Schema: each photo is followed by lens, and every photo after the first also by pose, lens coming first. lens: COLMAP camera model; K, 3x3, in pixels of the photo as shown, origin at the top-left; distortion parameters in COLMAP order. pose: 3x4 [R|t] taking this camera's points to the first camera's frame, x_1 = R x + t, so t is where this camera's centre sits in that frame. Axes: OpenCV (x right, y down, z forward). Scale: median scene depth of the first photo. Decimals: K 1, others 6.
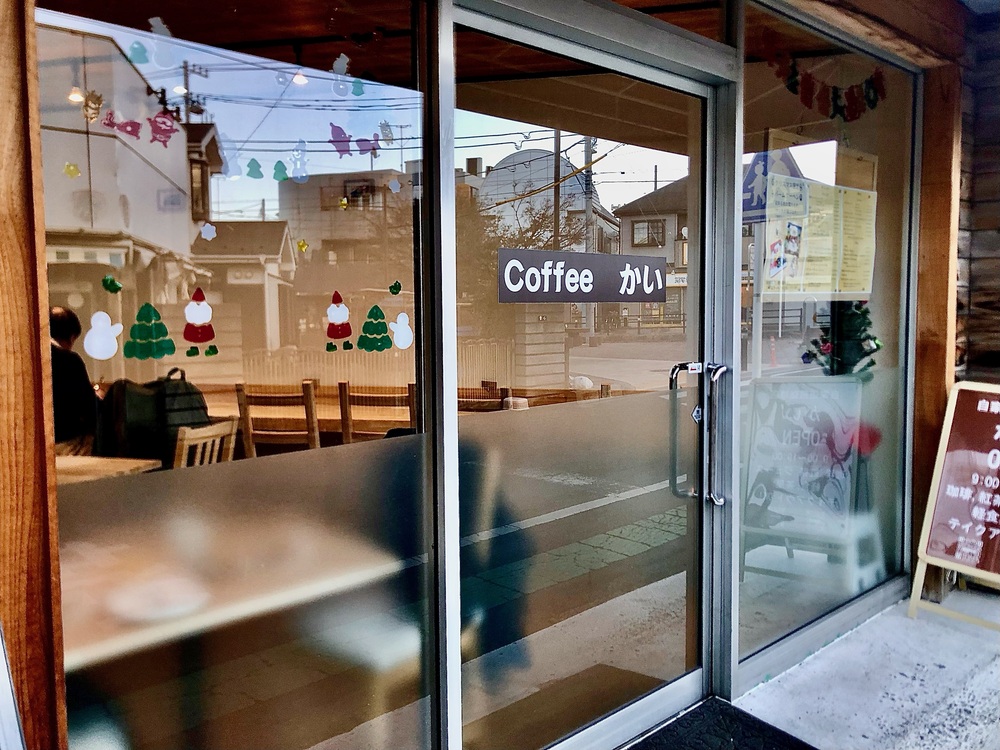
lens RADIAL K [[825.1, 0, 468.9], [0, 825.1, 357.9], [0, 0, 1]] dist [-0.000050, -0.005216]
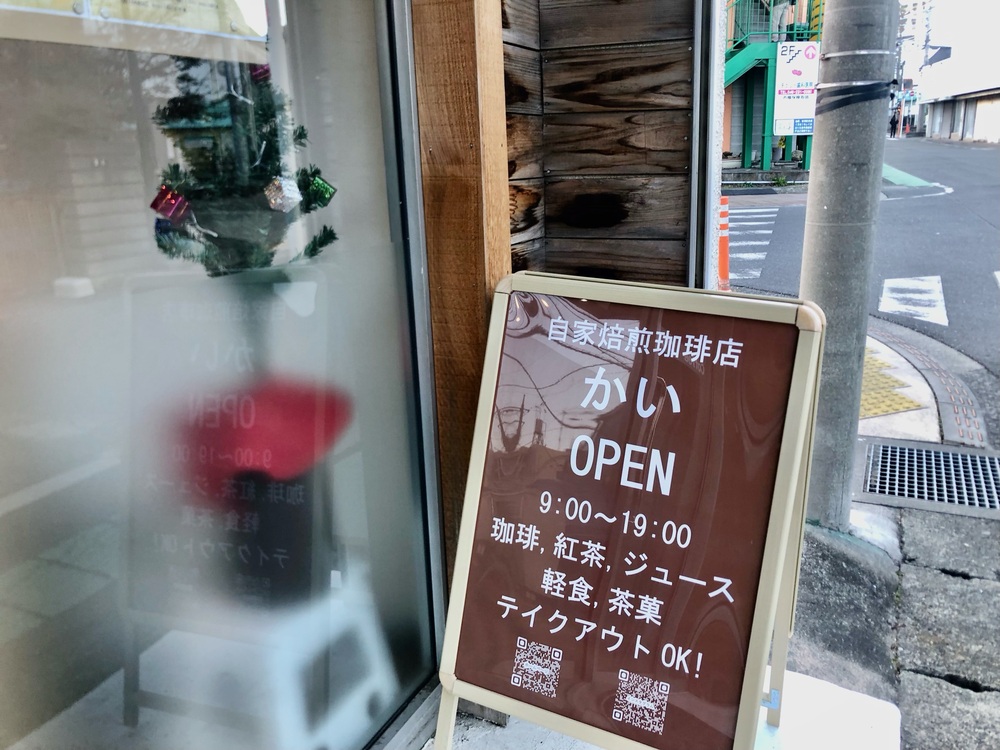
lens RADIAL K [[890.7, 0, 500.9], [0, 890.7, 385.0], [0, 0, 1]] dist [0.029380, -0.000668]
pose [[0.915145, -0.123550, 0.383725, 0.428925], [0.046904, 0.978046, 0.203044, -0.008455], [-0.400387, -0.167816, 0.900848, 0.611154]]
